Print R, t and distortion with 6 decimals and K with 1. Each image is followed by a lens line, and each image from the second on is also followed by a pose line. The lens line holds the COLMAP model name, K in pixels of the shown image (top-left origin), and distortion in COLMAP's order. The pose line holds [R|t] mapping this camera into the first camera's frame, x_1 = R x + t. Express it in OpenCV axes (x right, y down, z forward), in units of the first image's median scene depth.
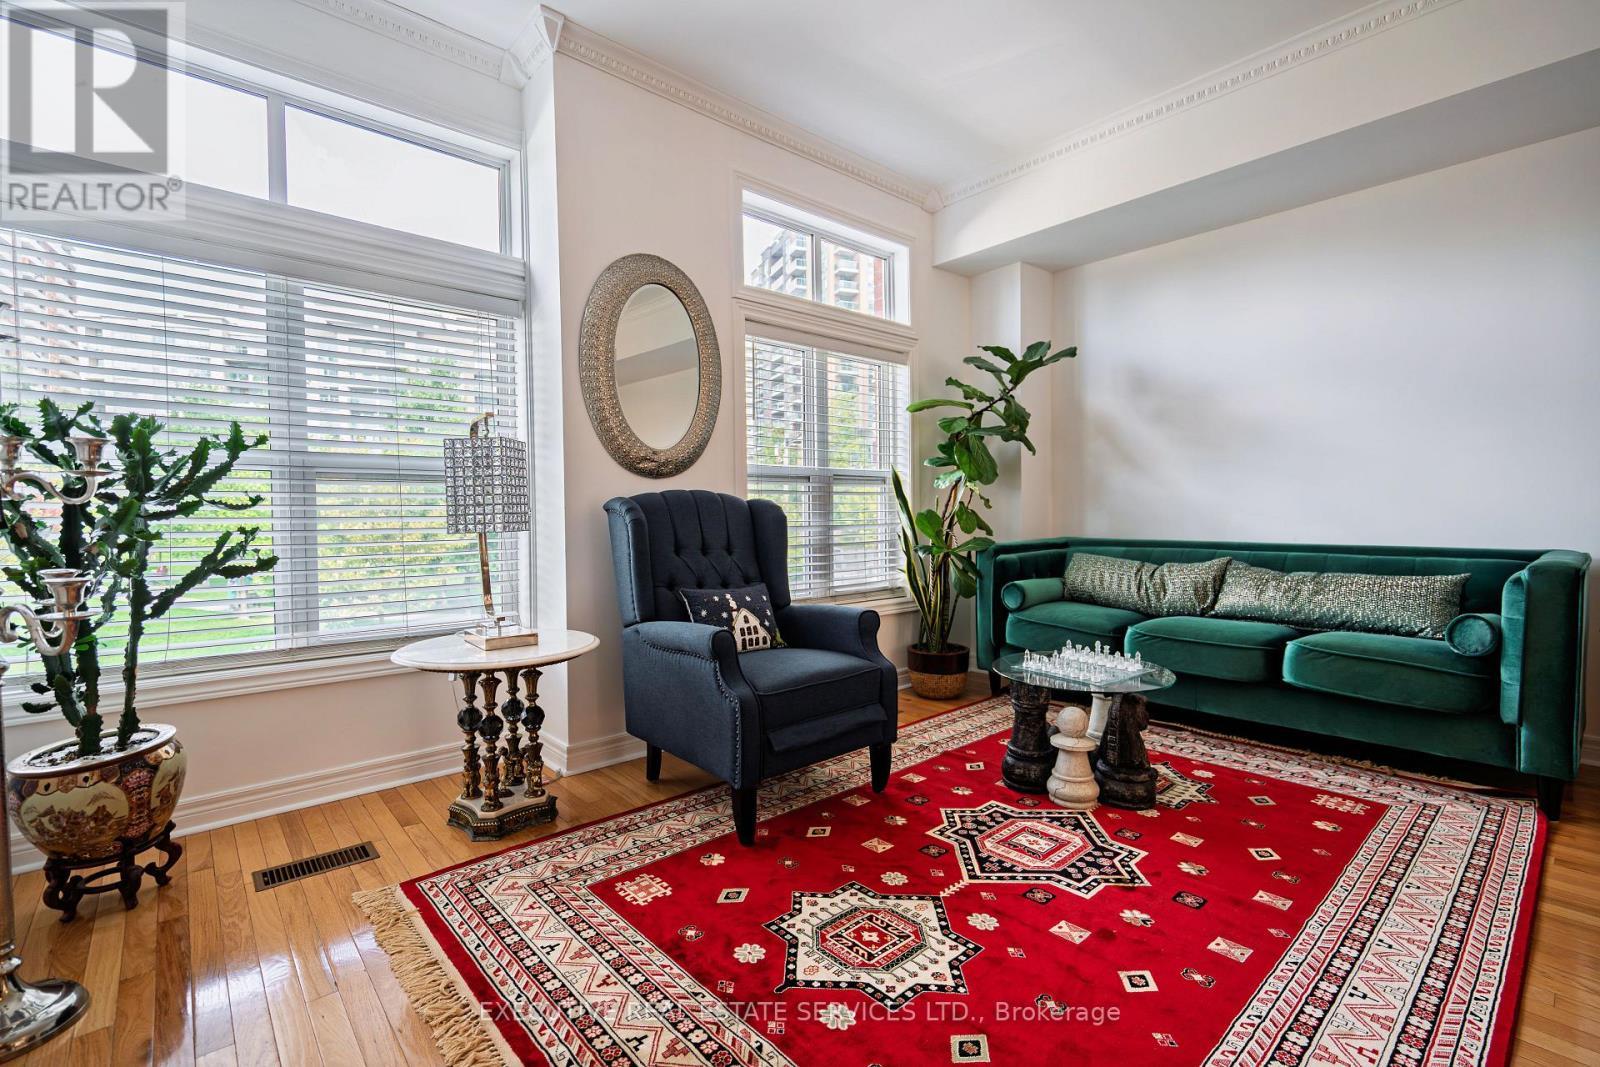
lens RADIAL K [[714.4, 0, 795.5], [0, 714.4, 533.5], [0, 0, 1]] dist [-0.004350, 0.000875]
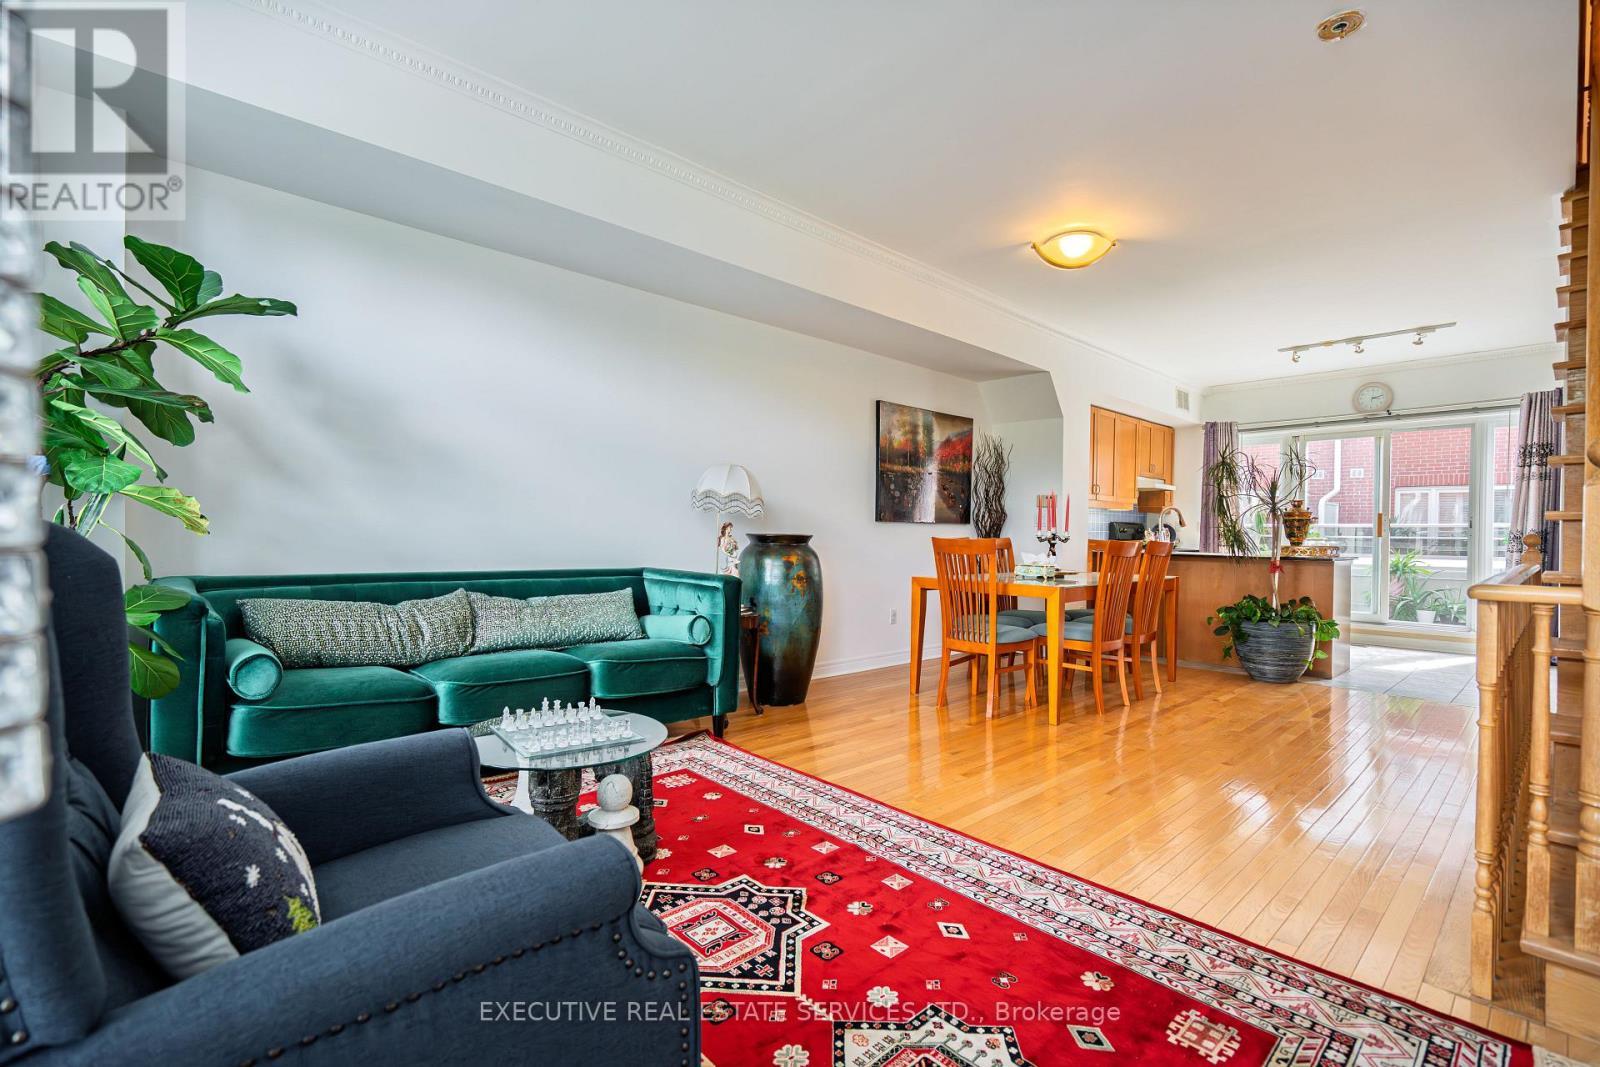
lens RADIAL K [[714.4, 0, 795.5], [0, 714.4, 533.5], [0, 0, 1]] dist [-0.004350, 0.000875]
pose [[-0.021711, 0.008189, 0.999731, -0.539902], [0.014507, 0.999864, -0.007875, -0.040560], [-0.999659, 0.014332, -0.021827, 0.915685]]
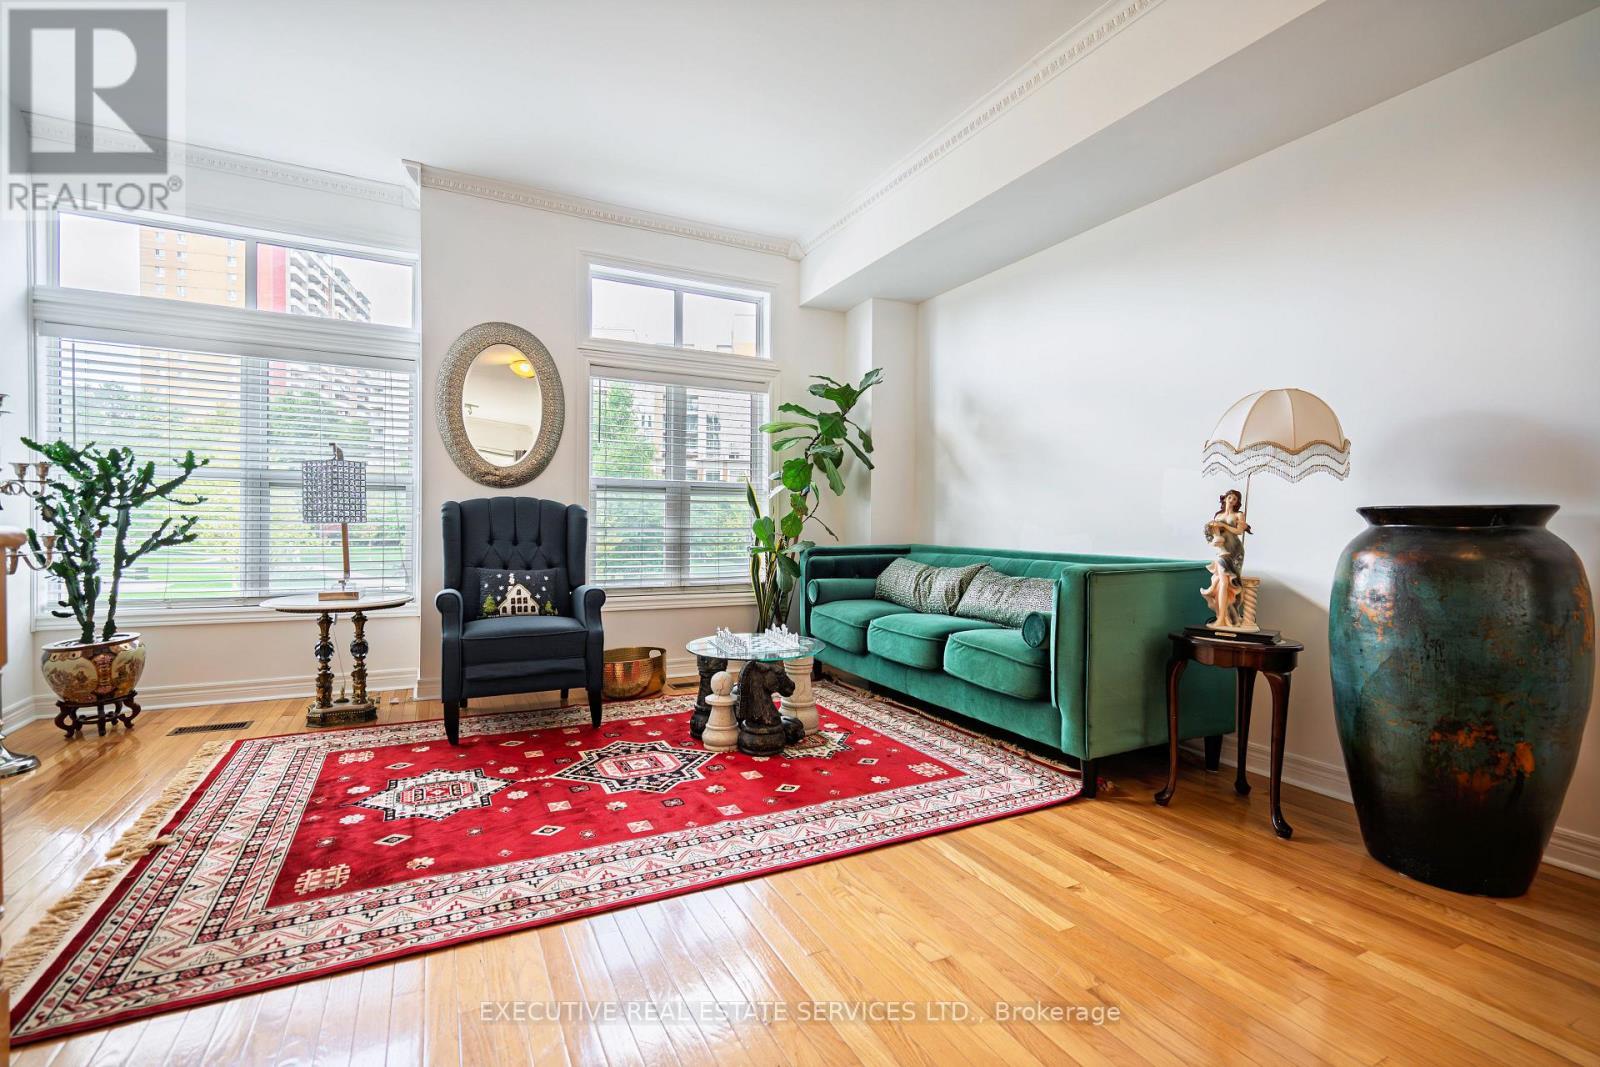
lens RADIAL K [[714.4, 0, 795.5], [0, 714.4, 533.5], [0, 0, 1]] dist [-0.004350, 0.000875]
pose [[0.968608, 0.022558, -0.247568, 0.938771], [-0.026758, 0.999549, -0.013614, 0.016221], [0.247149, 0.019811, 0.968775, -0.219809]]
